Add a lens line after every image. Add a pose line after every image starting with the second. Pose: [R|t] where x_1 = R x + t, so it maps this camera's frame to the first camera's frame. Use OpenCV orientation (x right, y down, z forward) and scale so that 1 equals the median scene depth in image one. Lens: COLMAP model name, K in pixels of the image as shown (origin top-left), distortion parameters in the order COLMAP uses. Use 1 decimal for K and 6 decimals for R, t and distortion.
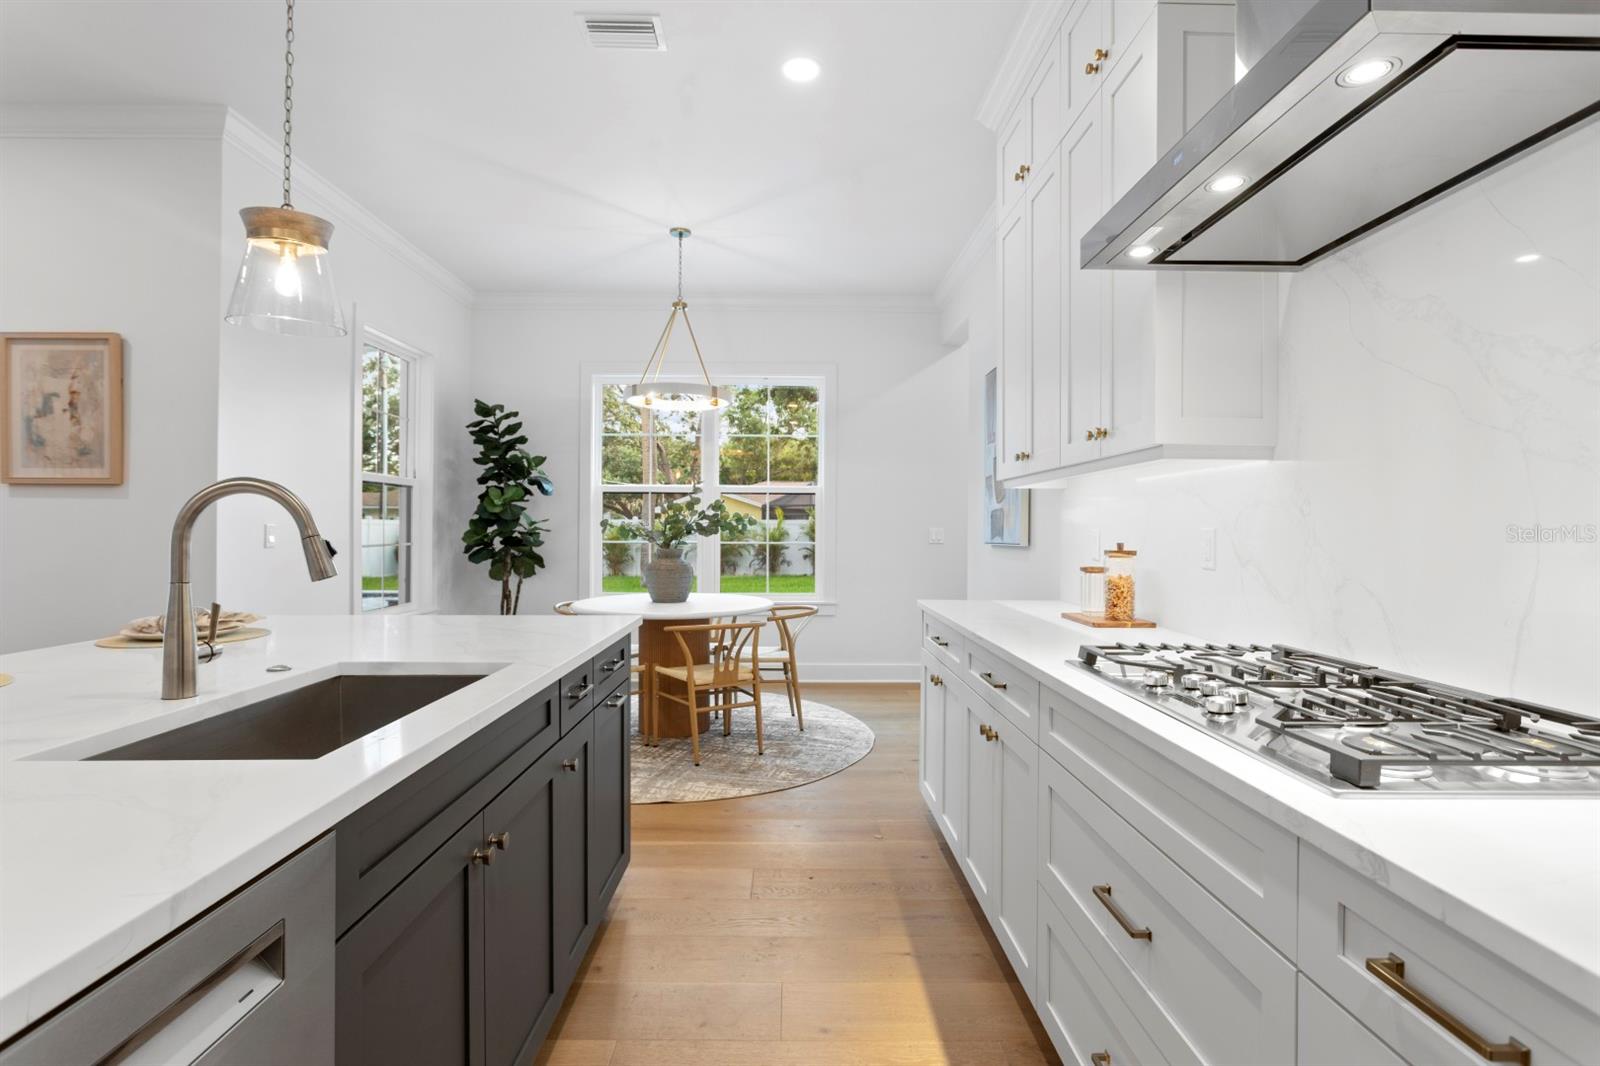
lens RADIAL K [[809.3, 0, 804.4], [0, 809.3, 514.6], [0, 0, 1]] dist [-0.002491, -0.000193]
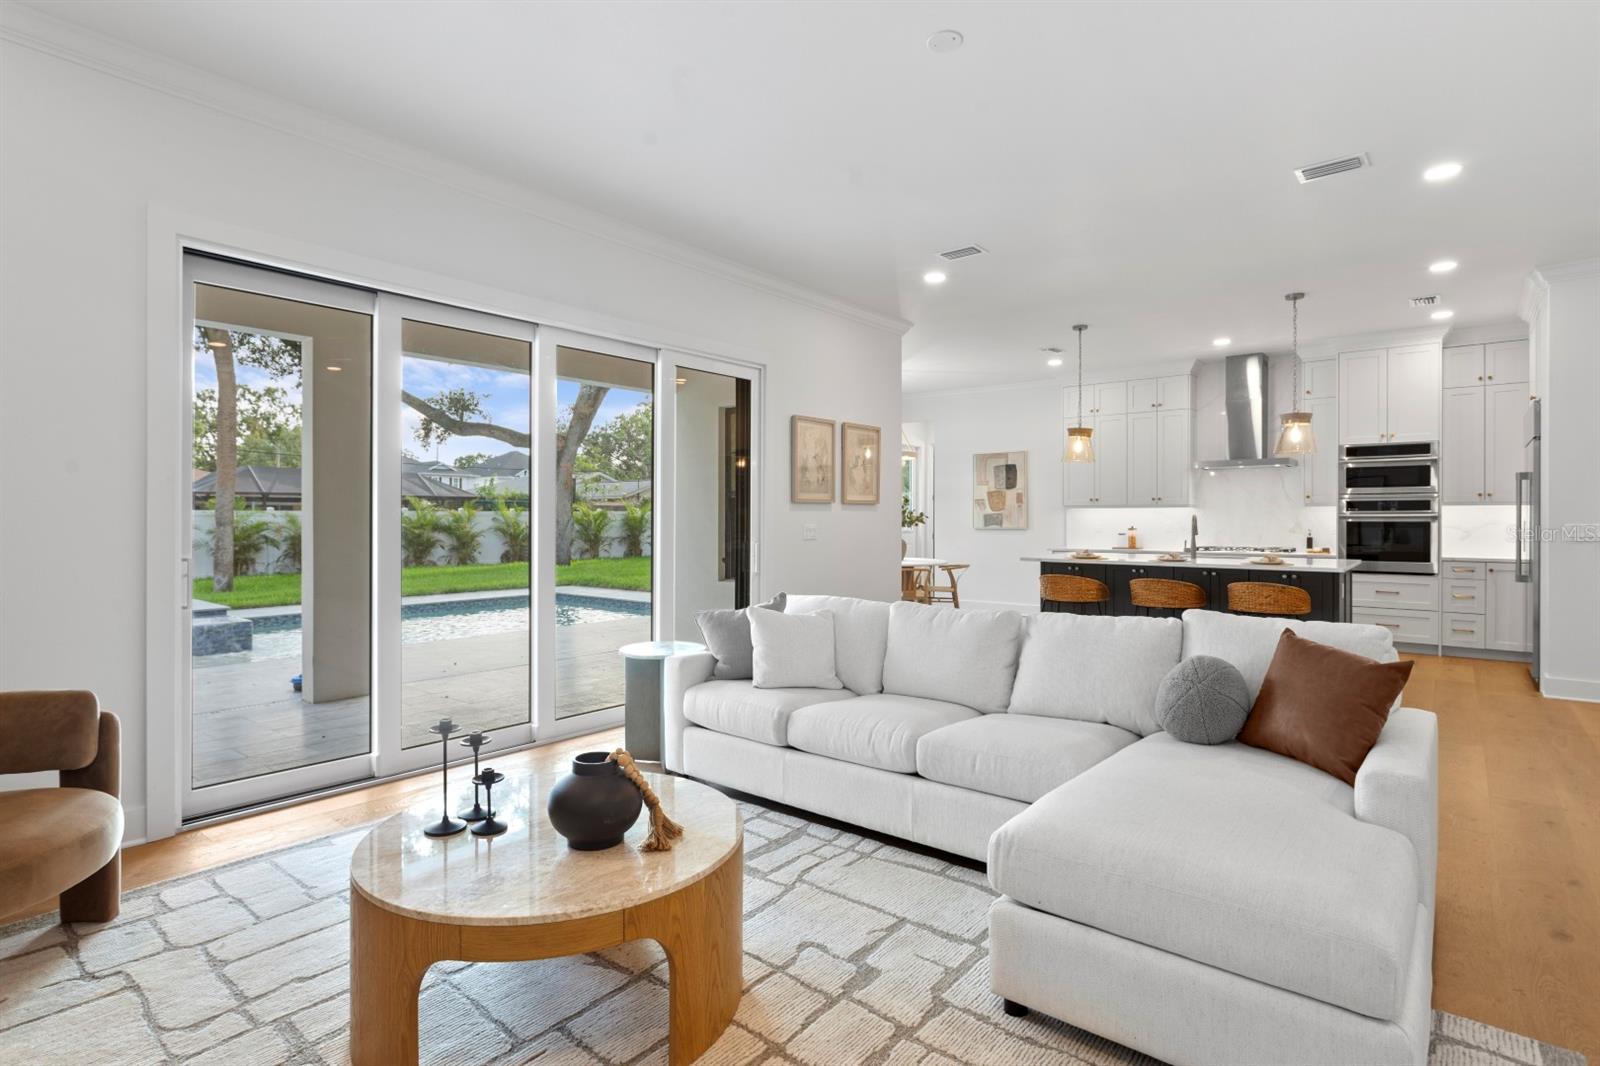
lens RADIAL K [[809.3, 0, 804.4], [0, 809.3, 514.6], [0, 0, 1]] dist [-0.002491, -0.000193]
pose [[0.638177, -0.002311, 0.769886, -2.505348], [-0.010096, 0.999884, 0.011369, -0.031609], [-0.769824, -0.015028, 0.638080, -0.129230]]
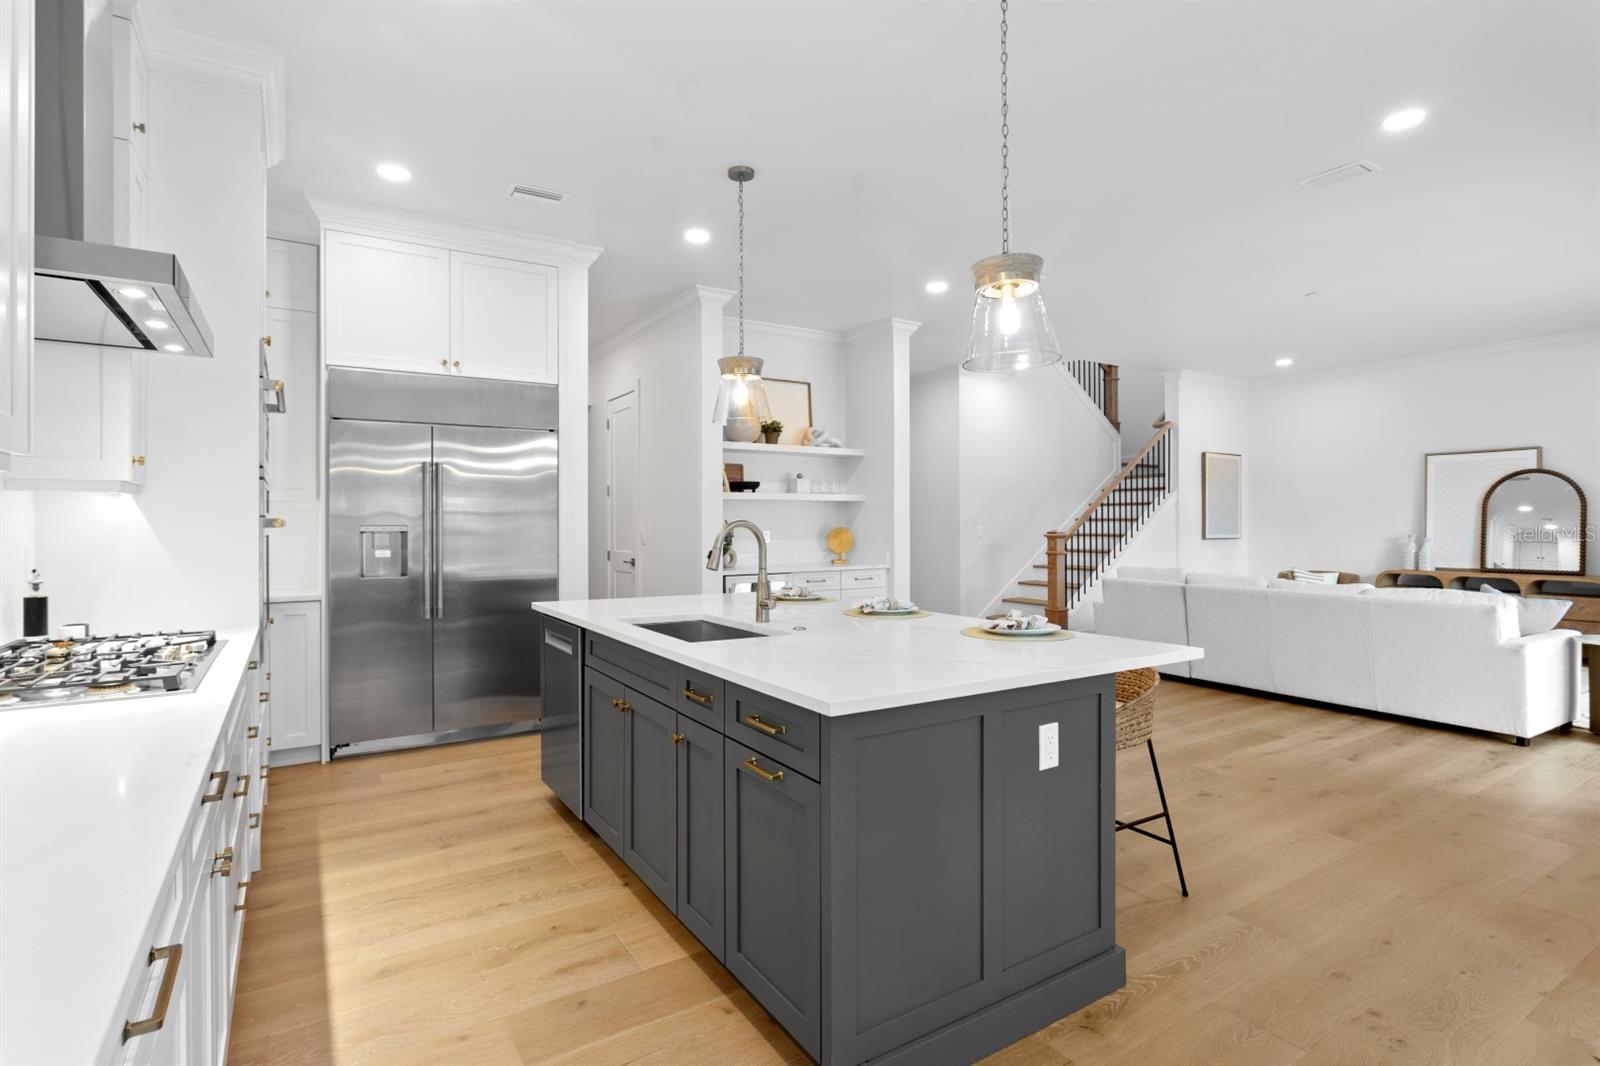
lens RADIAL K [[795.8, 0, 791.6], [0, 795.8, 514.5], [0, 0, 1]] dist [-0.001524, -0.000114]
pose [[-0.854115, -0.007604, -0.520028, 0.133259], [0.005429, 0.999708, -0.023536, -0.004098], [0.520056, -0.022926, -0.853825, 1.185200]]
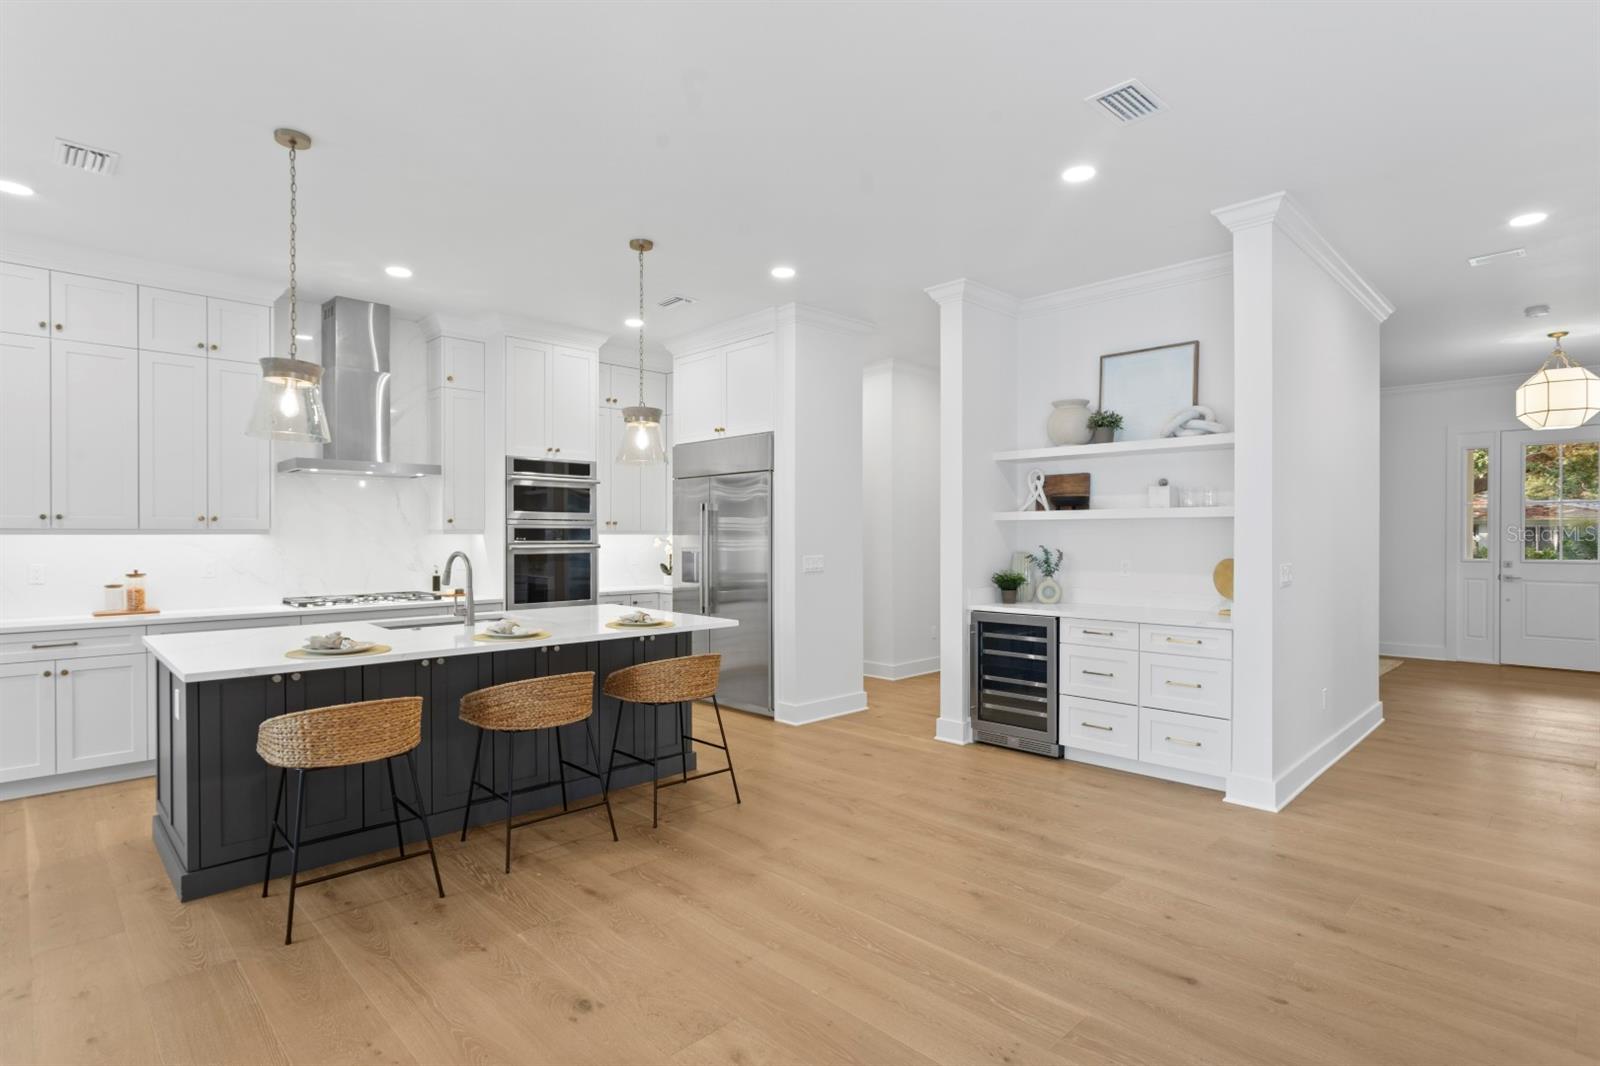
lens RADIAL K [[794.7, 0, 800.0], [0, 794.7, 533.0], [0, 0, 1]] dist [-0.003887, -0.000395]
pose [[-0.696590, -0.003167, 0.717462, -1.492569], [-0.013769, 0.999865, -0.008955, -0.040954], [-0.717337, -0.016117, -0.696540, 0.891867]]
